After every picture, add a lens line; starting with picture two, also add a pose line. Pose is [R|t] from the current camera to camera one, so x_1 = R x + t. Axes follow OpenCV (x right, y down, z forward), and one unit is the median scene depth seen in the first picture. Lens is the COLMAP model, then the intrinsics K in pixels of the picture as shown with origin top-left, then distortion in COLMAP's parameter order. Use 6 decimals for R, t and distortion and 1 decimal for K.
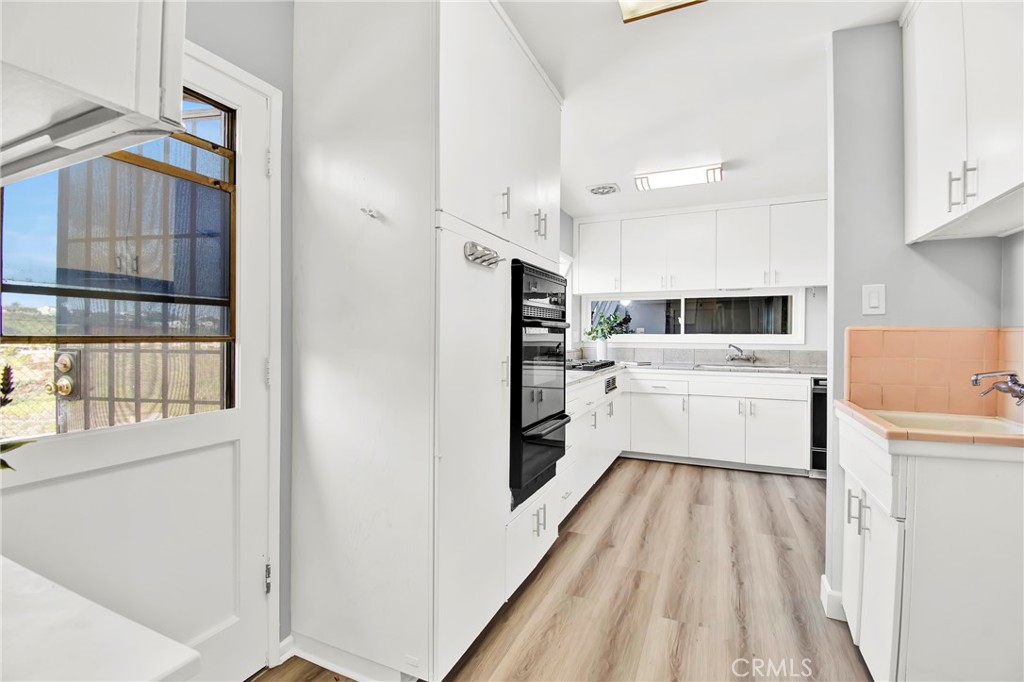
lens RADIAL K [[460.5, 0, 513.3], [0, 460.5, 339.9], [0, 0, 1]] dist [-0.009926, -0.006513]
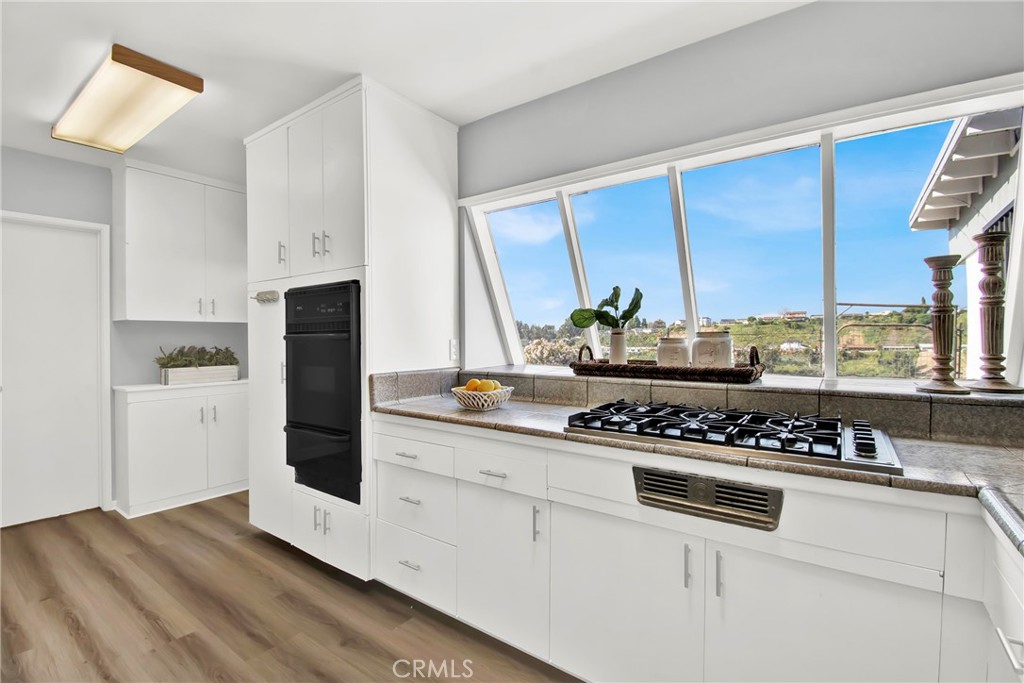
lens RADIAL K [[460.5, 0, 510.4], [0, 460.5, 334.0], [0, 0, 1]] dist [-0.009926, -0.006513]
pose [[-0.199439, 0.009172, -0.979867, 1.027258], [-0.003737, 0.999942, 0.010121, -0.059781], [0.979903, 0.005680, -0.199393, 1.661046]]
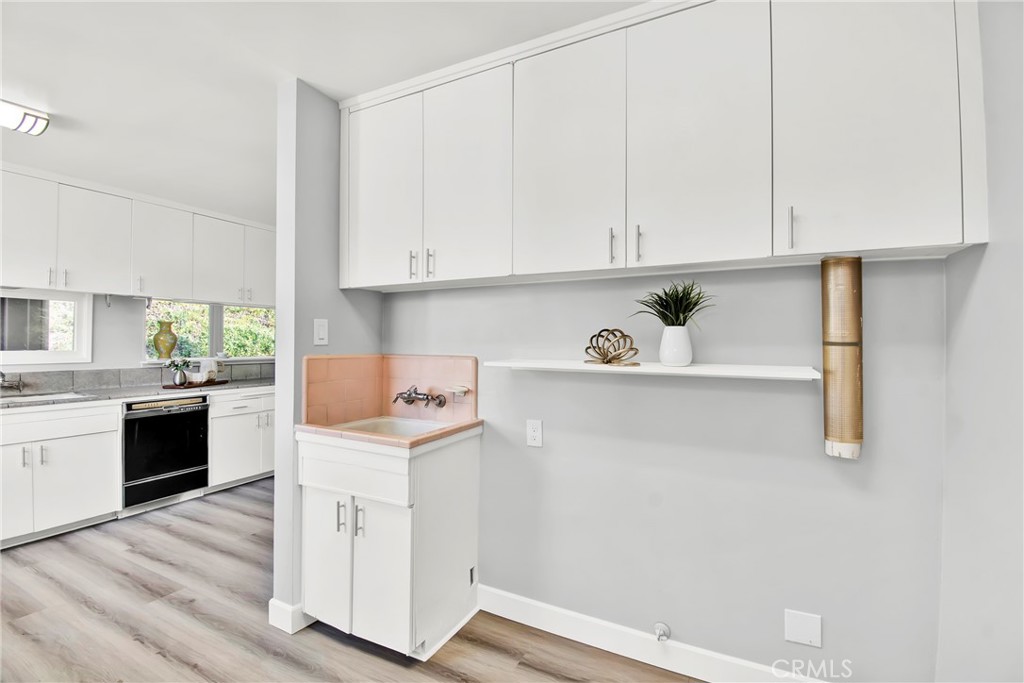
lens RADIAL K [[460.5, 0, 517.3], [0, 460.5, 338.9], [0, 0, 1]] dist [-0.009926, -0.006513]
pose [[0.053639, 0.006771, 0.998537, -0.285285], [0.001396, 0.999976, -0.006856, -0.051751], [-0.998559, 0.001762, 0.053629, 0.365834]]
